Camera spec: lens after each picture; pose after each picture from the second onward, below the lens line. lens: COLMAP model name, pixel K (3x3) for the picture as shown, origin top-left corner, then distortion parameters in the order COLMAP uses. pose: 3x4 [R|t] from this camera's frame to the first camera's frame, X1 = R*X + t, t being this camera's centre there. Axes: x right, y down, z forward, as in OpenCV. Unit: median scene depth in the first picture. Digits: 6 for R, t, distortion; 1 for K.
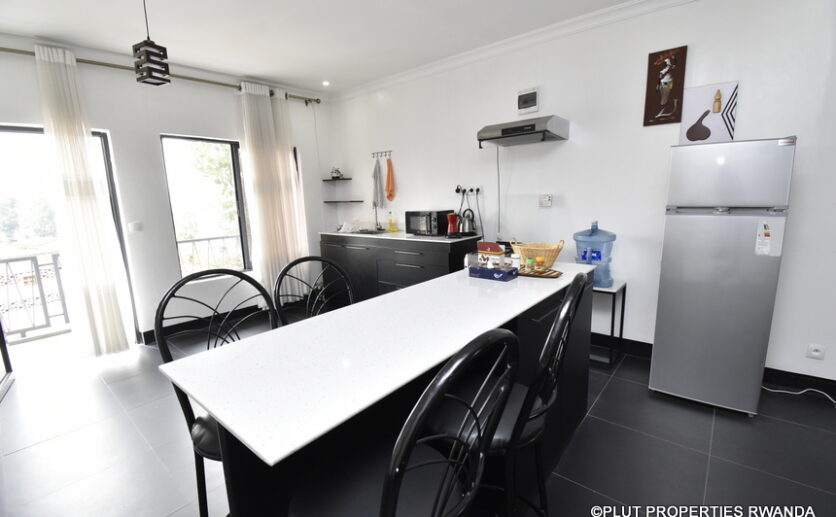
lens RADIAL K [[373.0, 0, 416.9], [0, 373.0, 261.2], [0, 0, 1]] dist [0.021883, -0.026143]
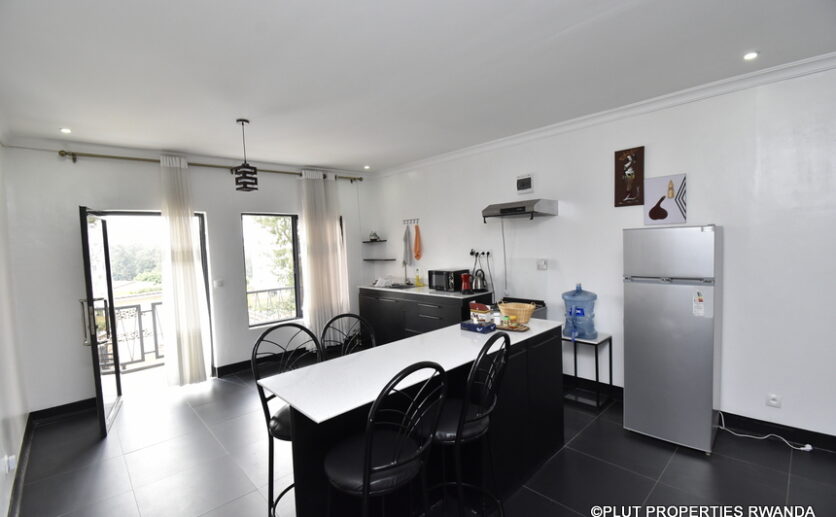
lens RADIAL K [[373.0, 0, 416.9], [0, 373.0, 261.2], [0, 0, 1]] dist [0.021883, -0.026143]
pose [[0.993669, -0.000937, -0.112341, 0.085467], [-0.012587, 0.992741, -0.119610, -0.024944], [0.111638, 0.120267, 0.986445, -0.236655]]
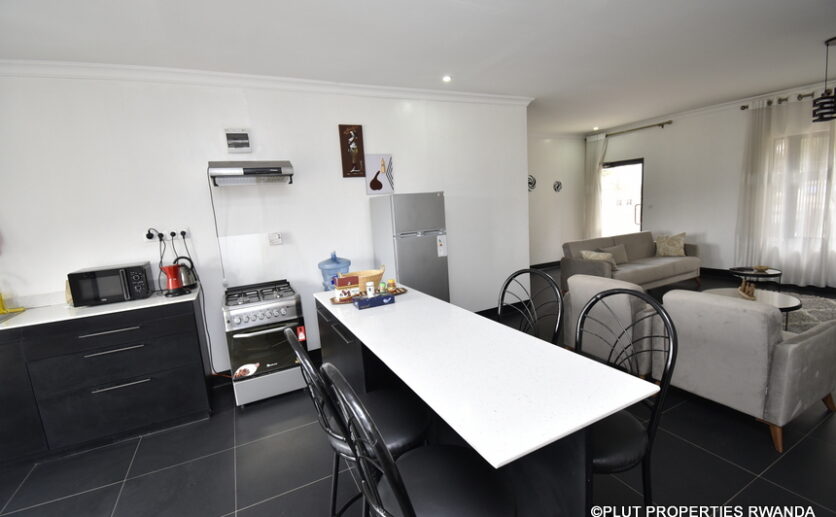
lens RADIAL K [[373.0, 0, 416.9], [0, 373.0, 261.2], [0, 0, 1]] dist [0.021883, -0.026143]
pose [[0.383157, -0.134449, 0.913846, -0.487223], [0.217338, 0.974695, 0.052276, -0.073977], [-0.897750, 0.178584, 0.402682, 0.255088]]
